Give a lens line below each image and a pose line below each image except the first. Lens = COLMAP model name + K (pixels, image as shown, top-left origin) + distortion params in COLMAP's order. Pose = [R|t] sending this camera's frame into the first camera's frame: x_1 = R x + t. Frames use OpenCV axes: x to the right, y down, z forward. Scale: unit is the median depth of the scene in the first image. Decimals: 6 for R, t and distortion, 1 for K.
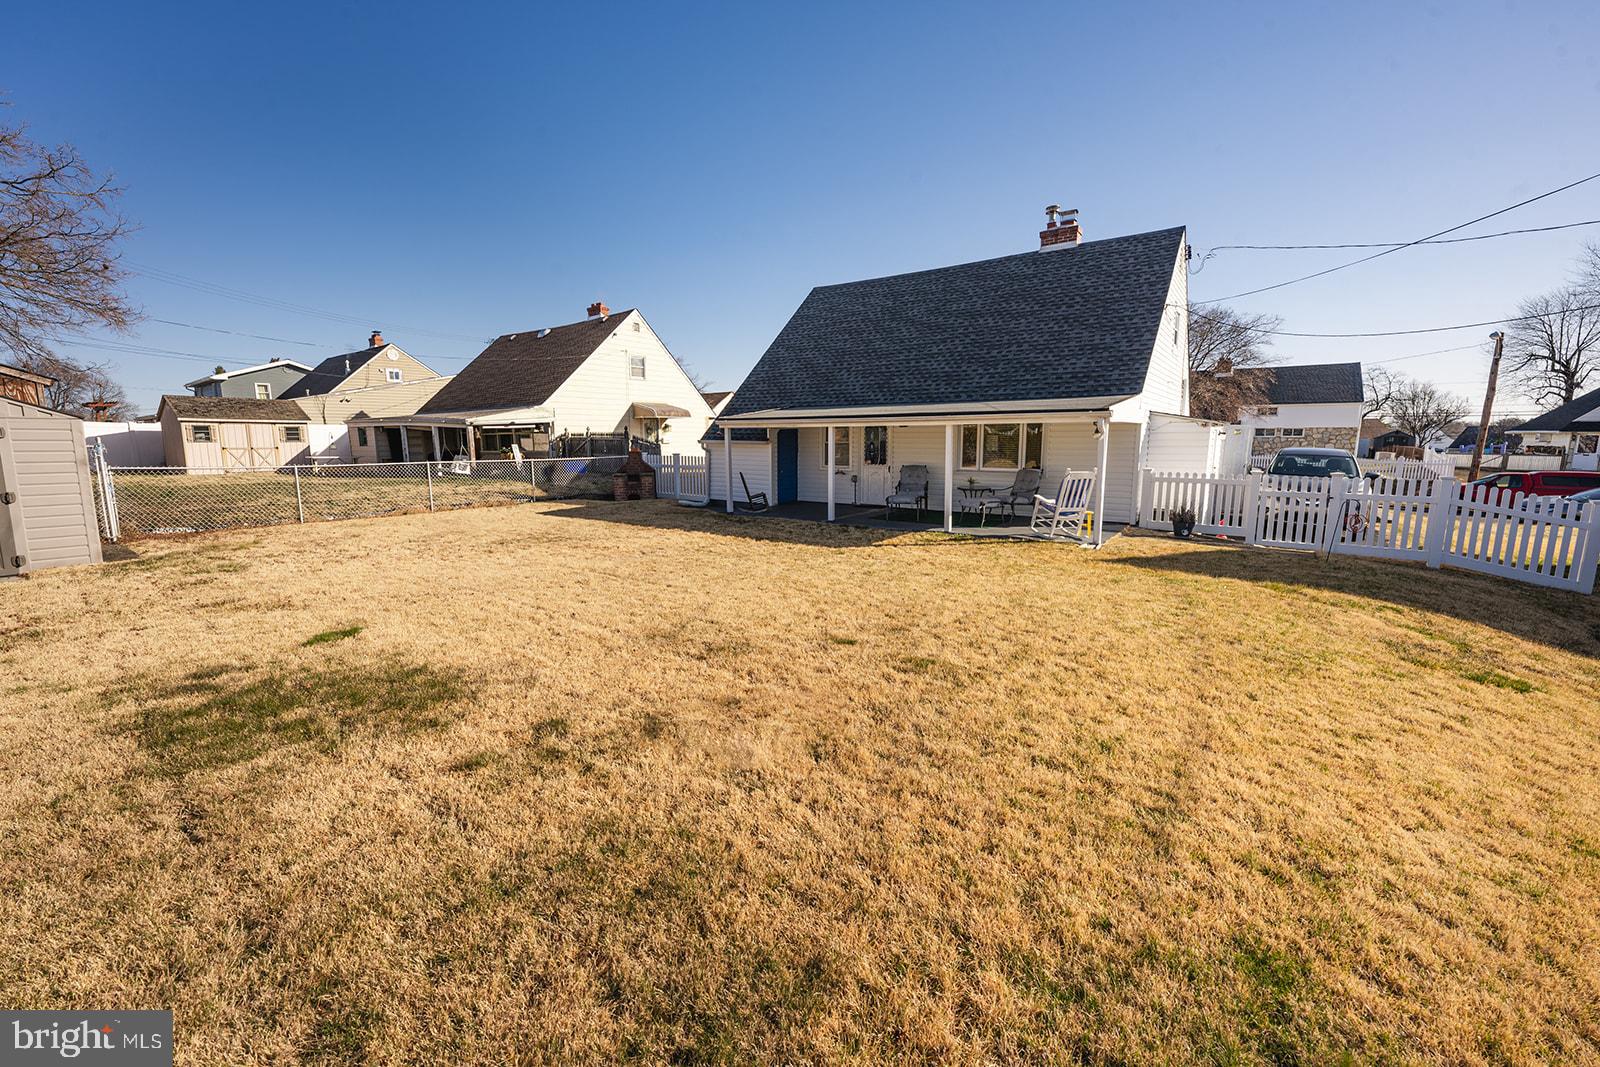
lens RADIAL K [[638.7, 0, 801.7], [0, 638.7, 533.6], [0, 0, 1]] dist [-0.002565, 0.001537]
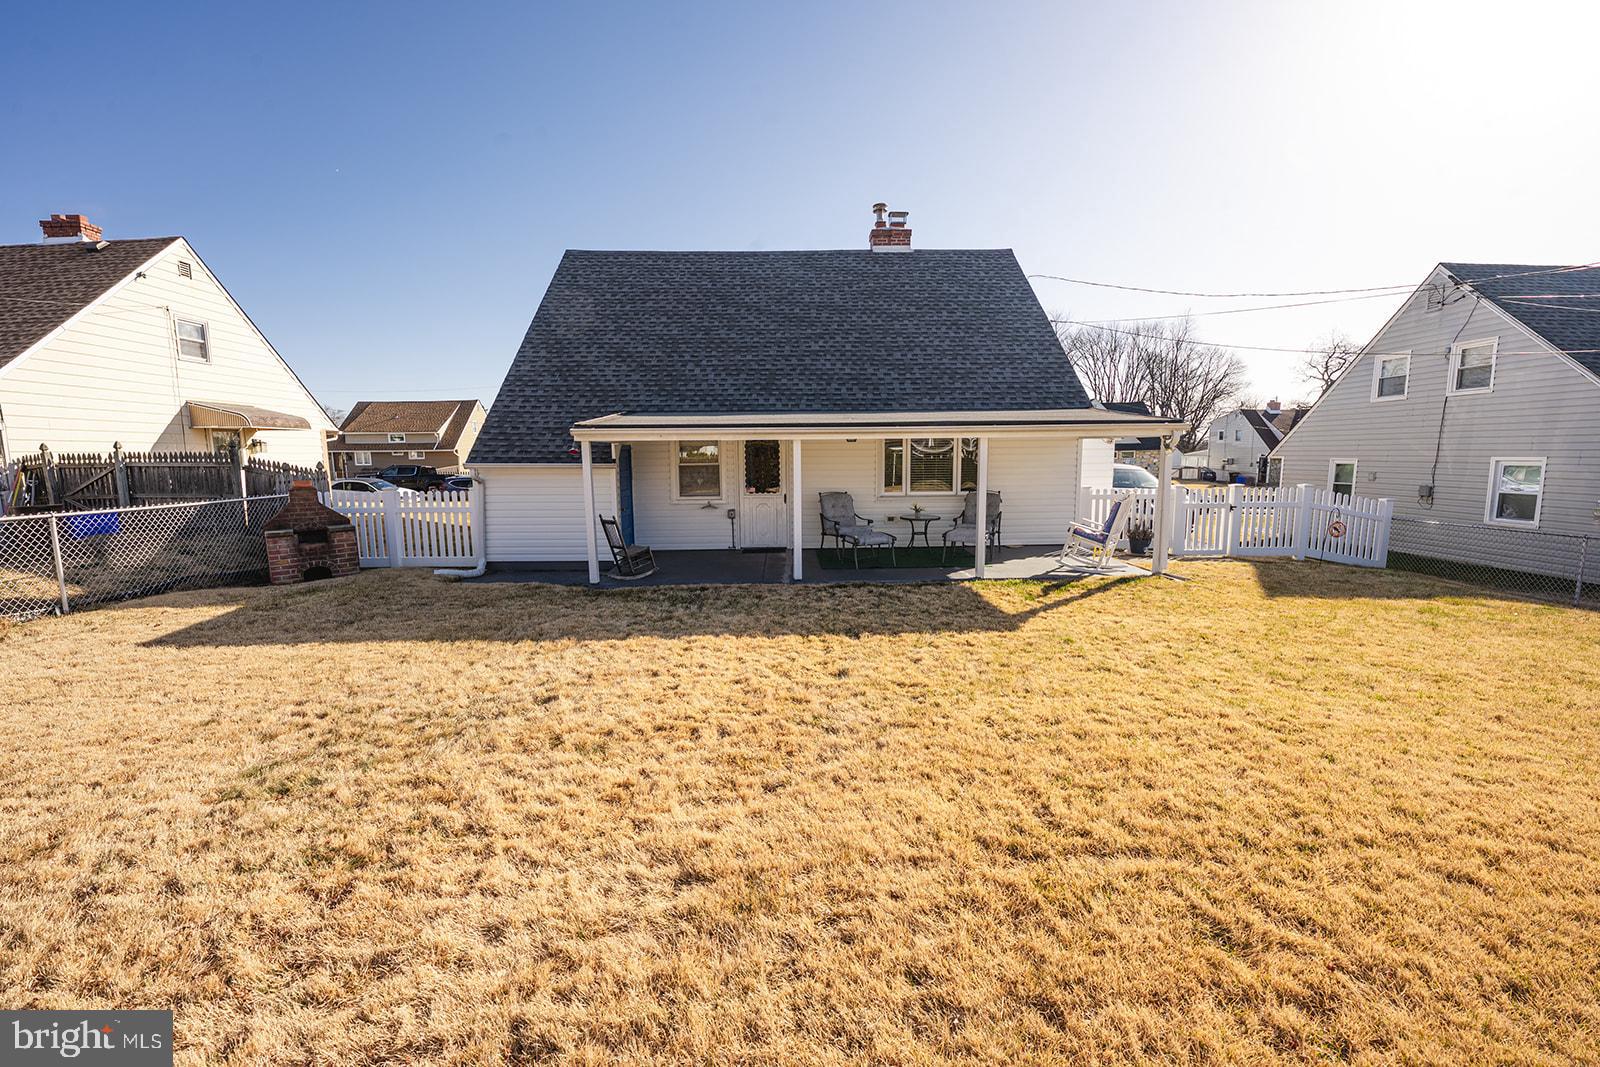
lens RADIAL K [[638.7, 0, 799.0], [0, 638.7, 526.8], [0, 0, 1]] dist [-0.002565, 0.001537]
pose [[0.799272, -0.071472, 0.596705, -0.279693], [0.098668, 0.995036, -0.012981, -0.053261], [-0.592815, 0.069251, 0.802356, 0.370033]]
